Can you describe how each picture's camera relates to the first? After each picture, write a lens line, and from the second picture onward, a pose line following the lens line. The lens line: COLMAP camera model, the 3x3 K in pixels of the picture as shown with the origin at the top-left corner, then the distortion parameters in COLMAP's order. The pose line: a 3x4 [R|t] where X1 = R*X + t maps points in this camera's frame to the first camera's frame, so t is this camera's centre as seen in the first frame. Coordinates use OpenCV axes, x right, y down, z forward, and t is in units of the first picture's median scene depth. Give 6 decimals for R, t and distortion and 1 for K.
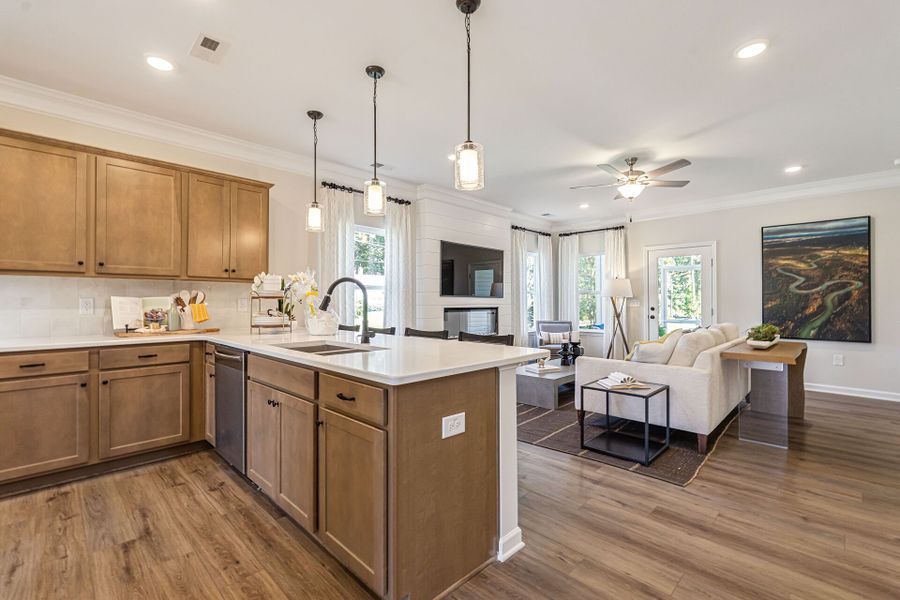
lens RADIAL K [[397.6, 0, 454.7], [0, 397.6, 298.6], [0, 0, 1]] dist [0.000835, 0.000400]
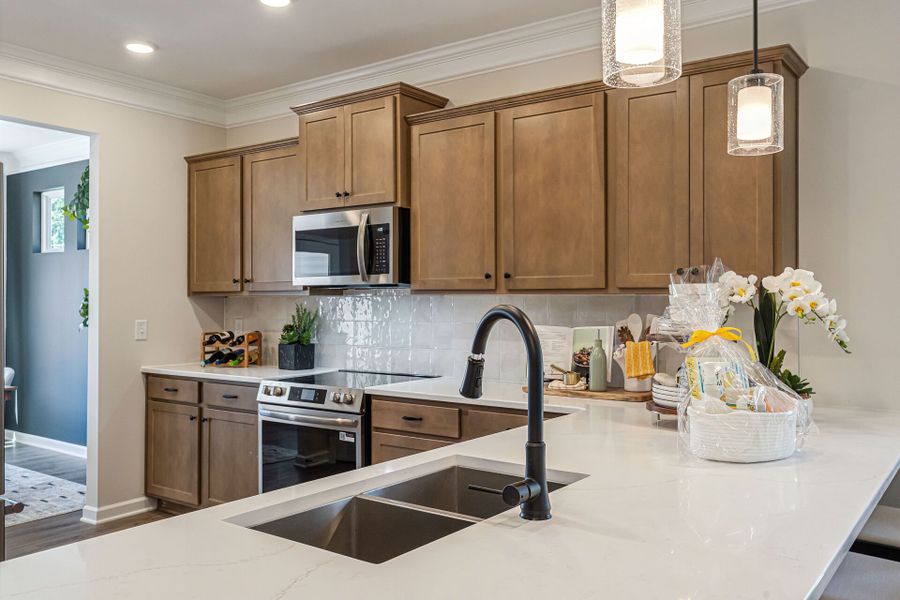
lens RADIAL K [[745.5, 0, 449.0], [0, 745.5, 288.9], [0, 0, 1]] dist [0.008612, 0.002513]
pose [[0.141225, -0.014221, -0.989875, 0.170771], [0.006947, 0.999886, -0.013373, -0.028371], [0.989953, -0.004988, 0.141308, 0.419374]]
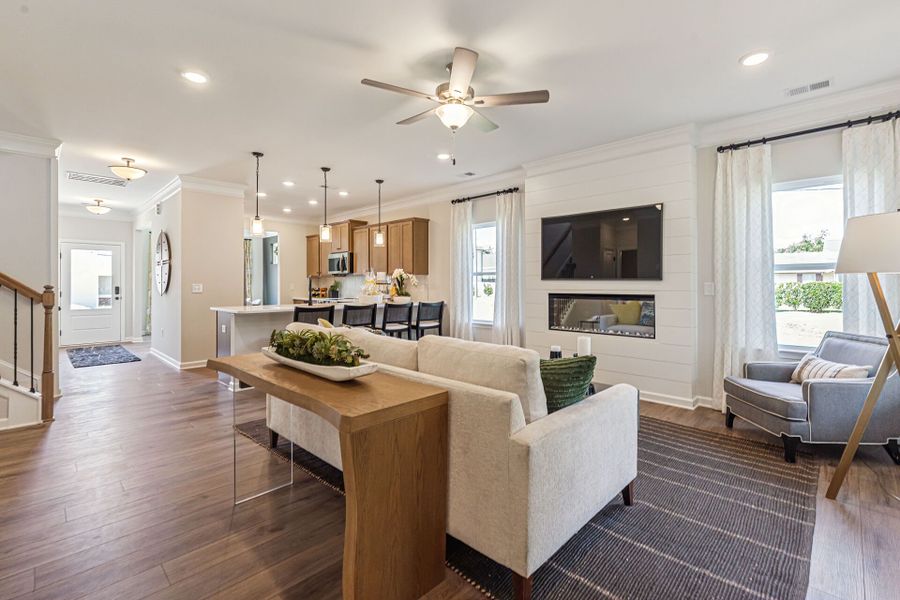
lens RADIAL K [[407.7, 0, 451.0], [0, 407.7, 284.9], [0, 0, 1]] dist [0.000163, -0.000106]
pose [[-0.001210, -0.000309, -0.999999, 0.964182], [0.006952, 0.999976, -0.000317, 0.003512], [0.999975, -0.006952, -0.001207, 0.862576]]
